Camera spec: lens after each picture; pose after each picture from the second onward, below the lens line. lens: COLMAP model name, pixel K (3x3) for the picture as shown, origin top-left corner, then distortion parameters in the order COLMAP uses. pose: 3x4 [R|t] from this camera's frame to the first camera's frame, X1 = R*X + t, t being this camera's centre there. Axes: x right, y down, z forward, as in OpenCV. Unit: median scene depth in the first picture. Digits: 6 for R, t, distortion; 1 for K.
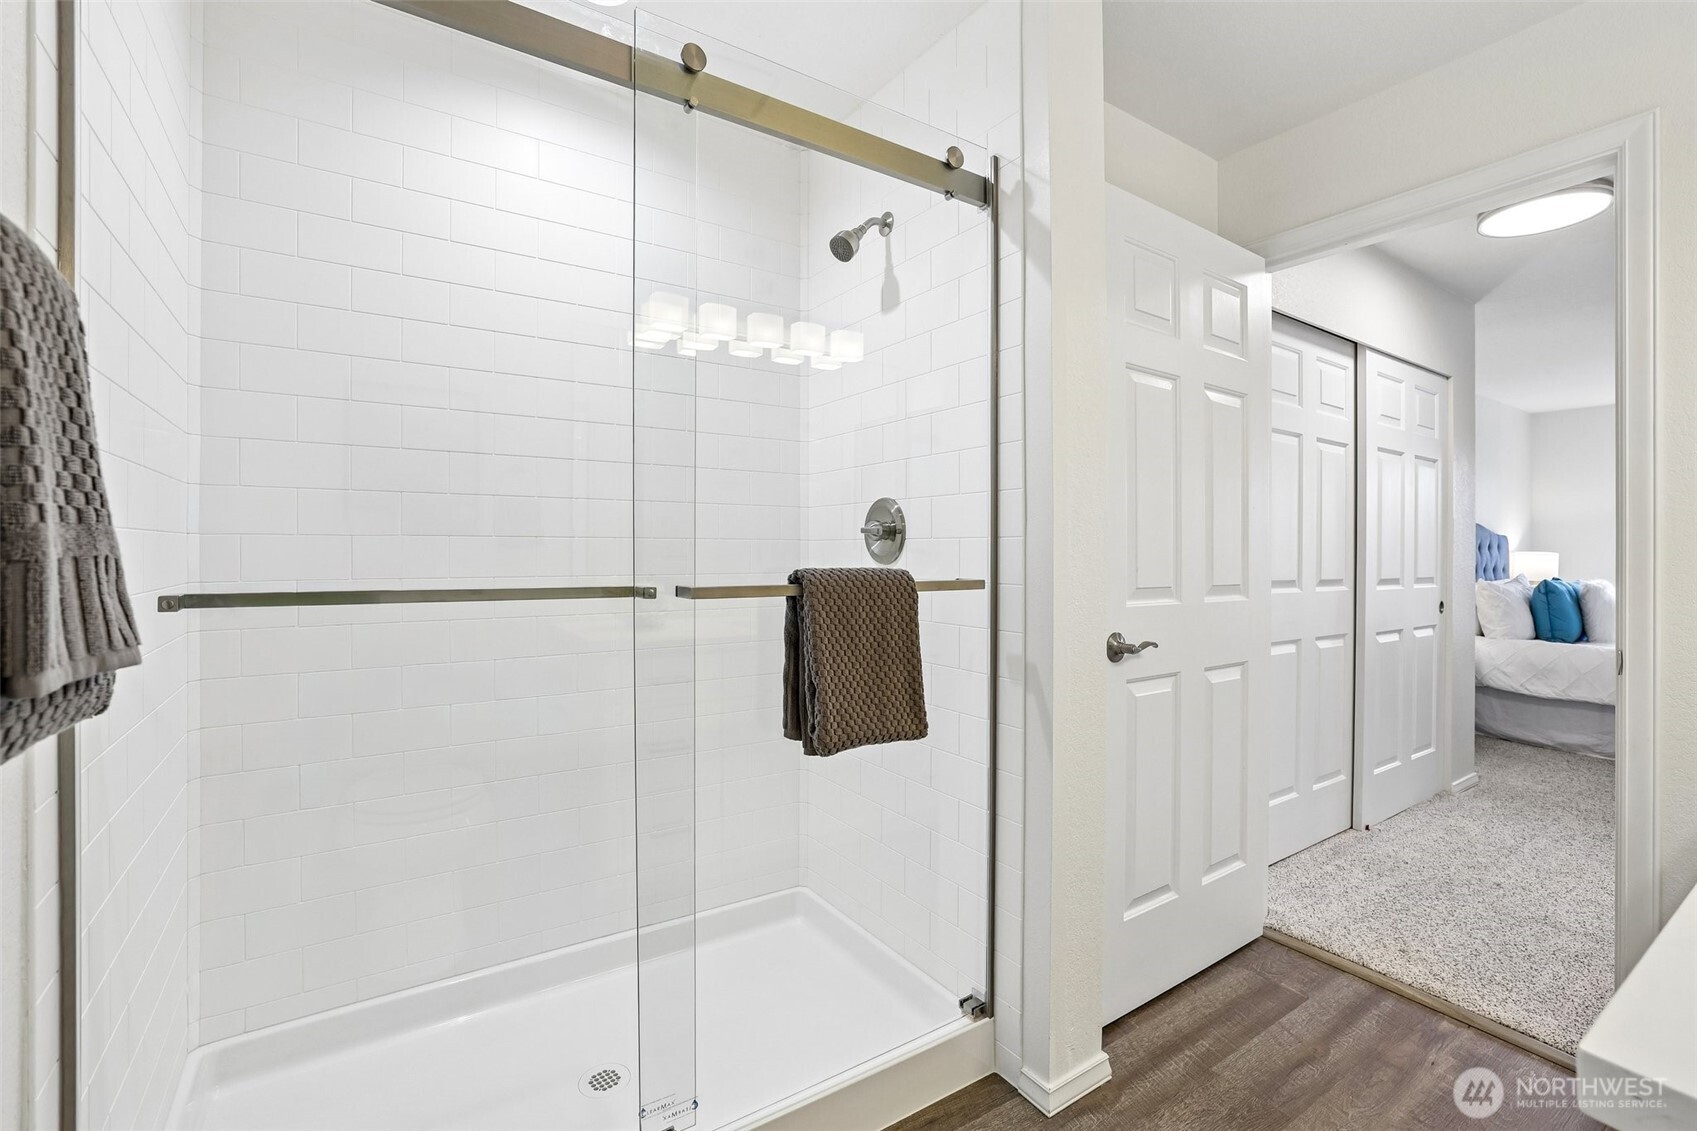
lens RADIAL K [[751.3, 0, 850.0], [0, 751.3, 548.7], [0, 0, 1]] dist [-0.039929, 0.013170]
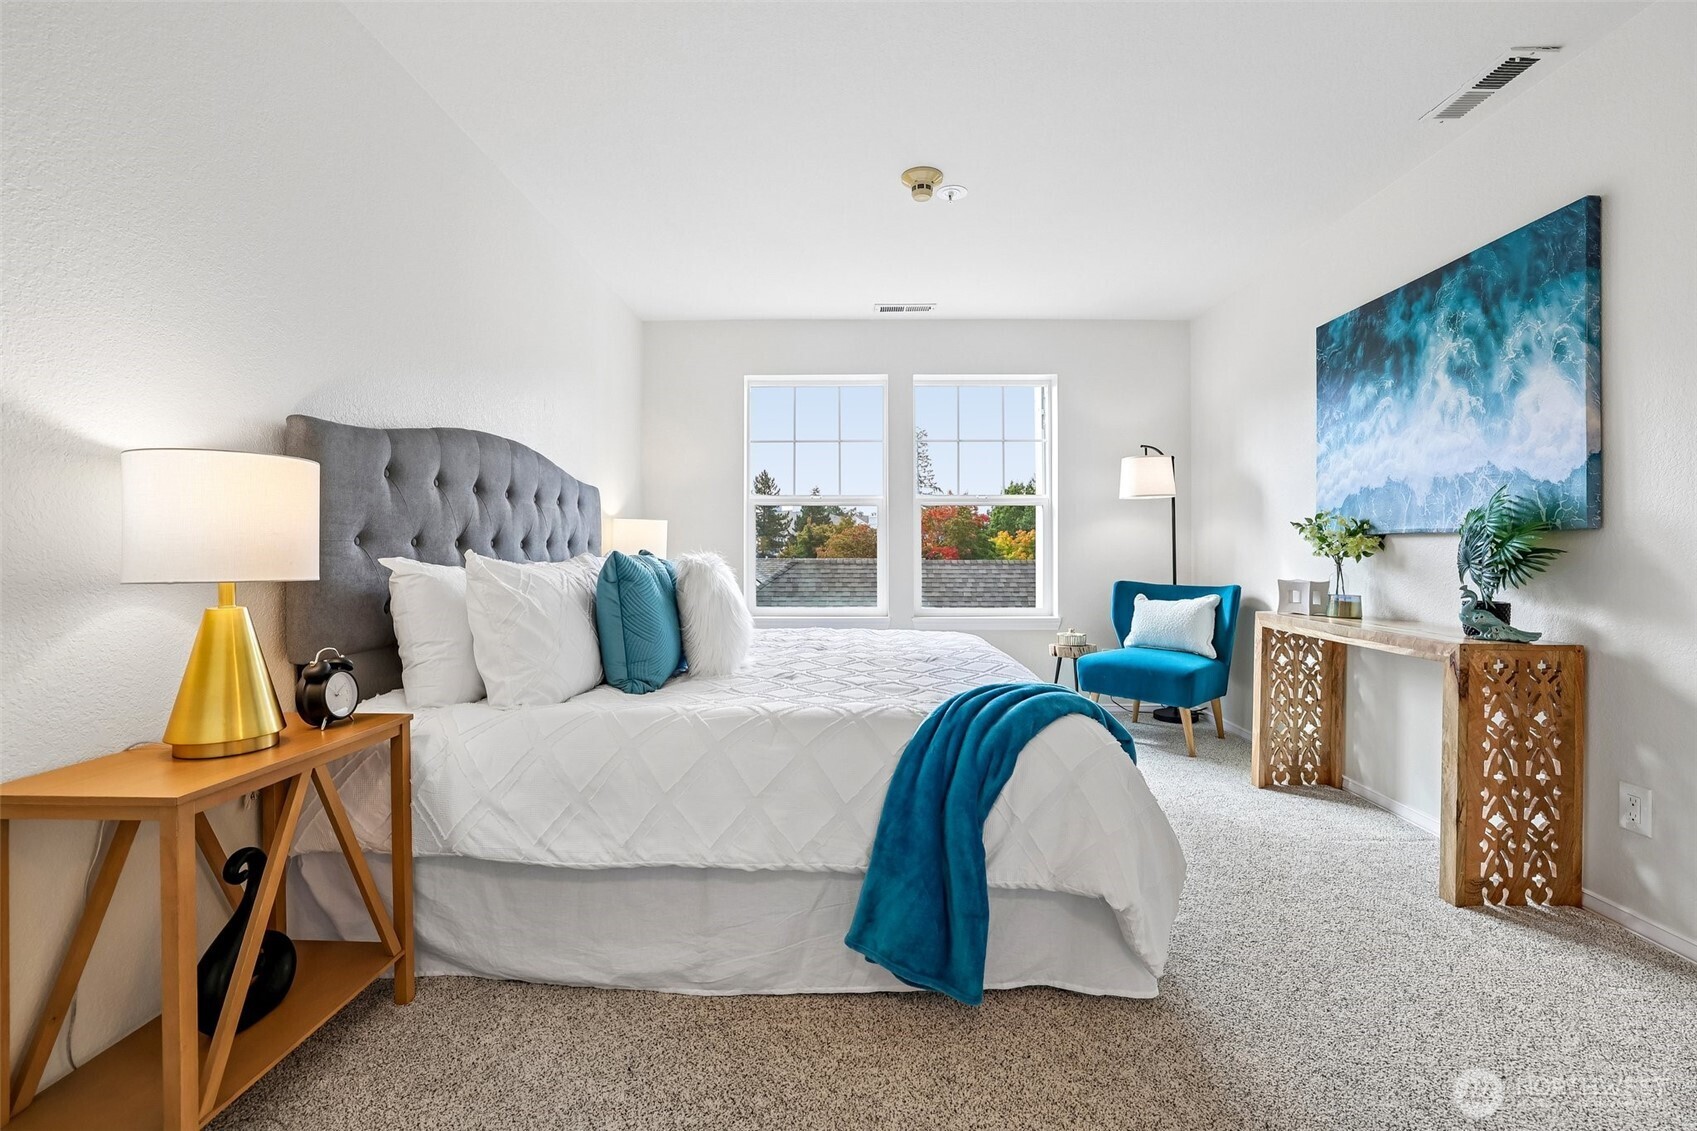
lens RADIAL K [[751.3, 0, 827.8], [0, 751.3, 541.0], [0, 0, 1]] dist [-0.039929, 0.013170]
pose [[0.594960, -0.002580, 0.803751, 0.652387], [0.009876, 0.999943, -0.004100, 0.038240], [-0.803694, 0.010377, 0.594952, 0.615636]]
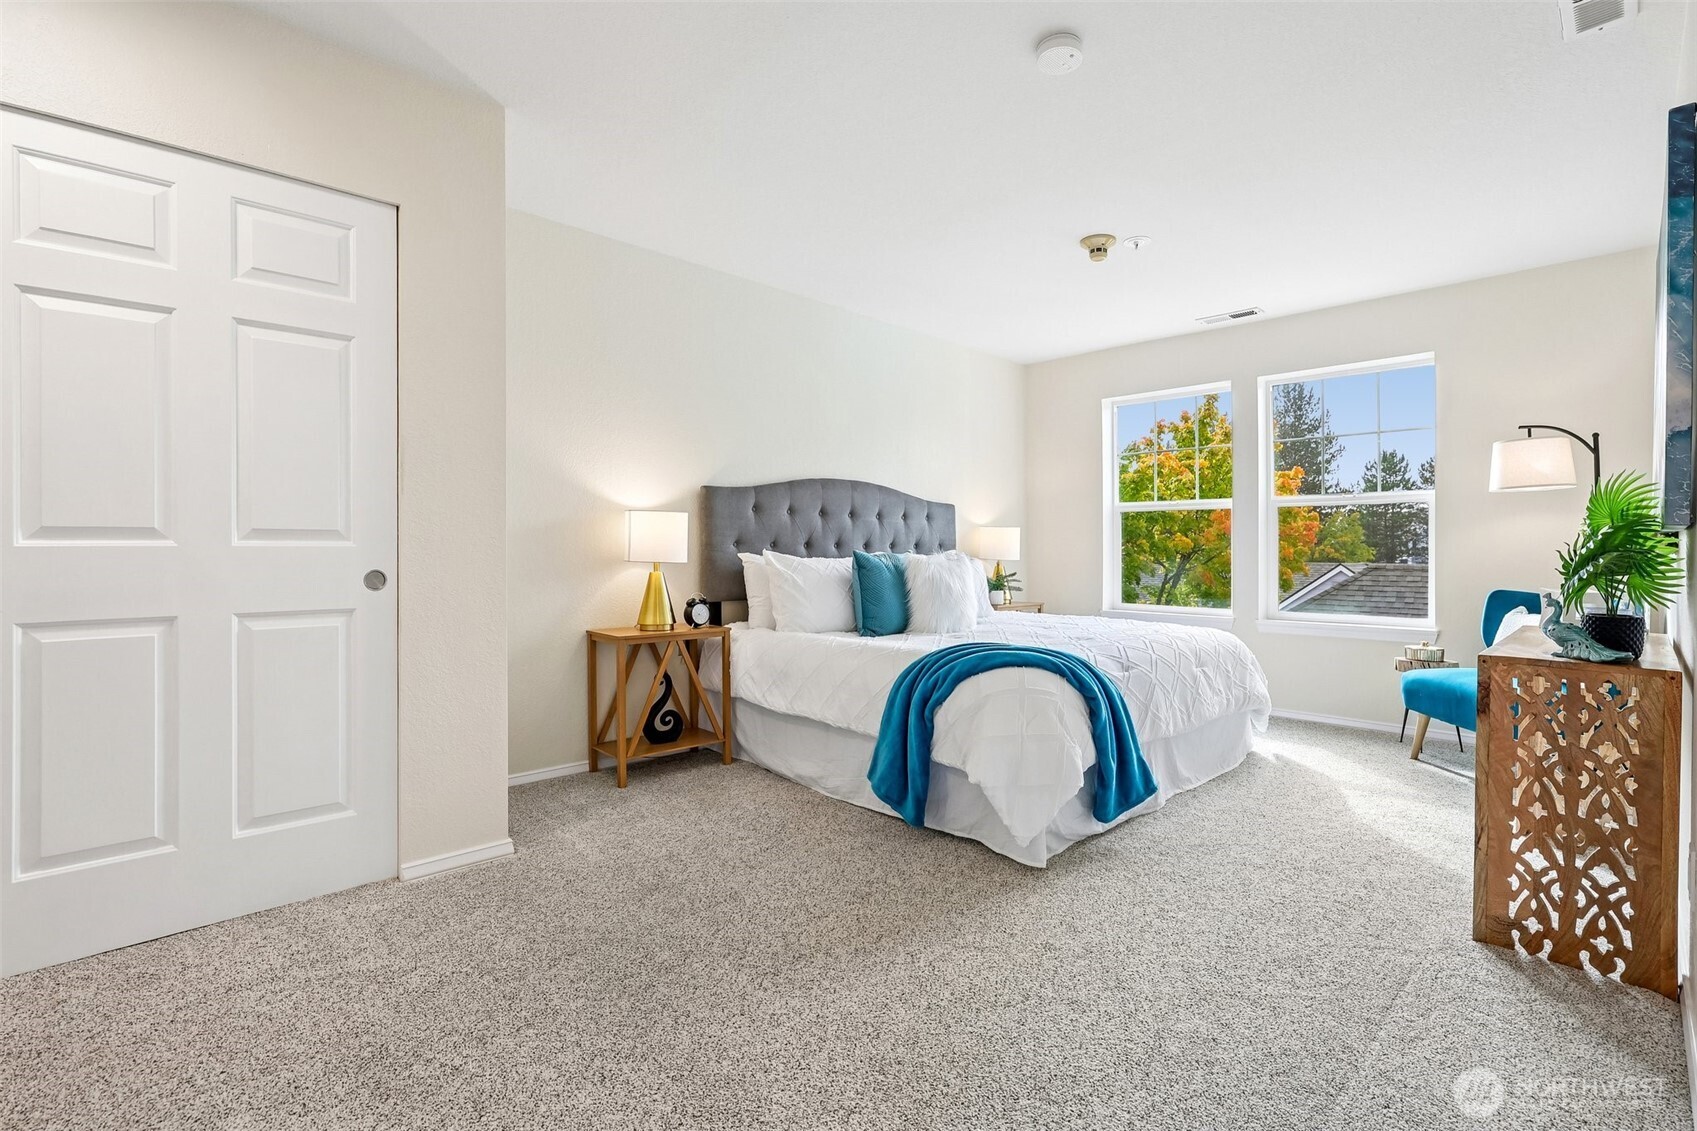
lens RADIAL K [[751.3, 0, 845.8], [0, 751.3, 550.9], [0, 0, 1]] dist [-0.039929, 0.013170]
pose [[0.989458, -0.006934, 0.144656, 0.820348], [0.007277, 0.999972, -0.001840, 0.043238], [-0.144639, 0.002874, 0.989480, 0.246048]]
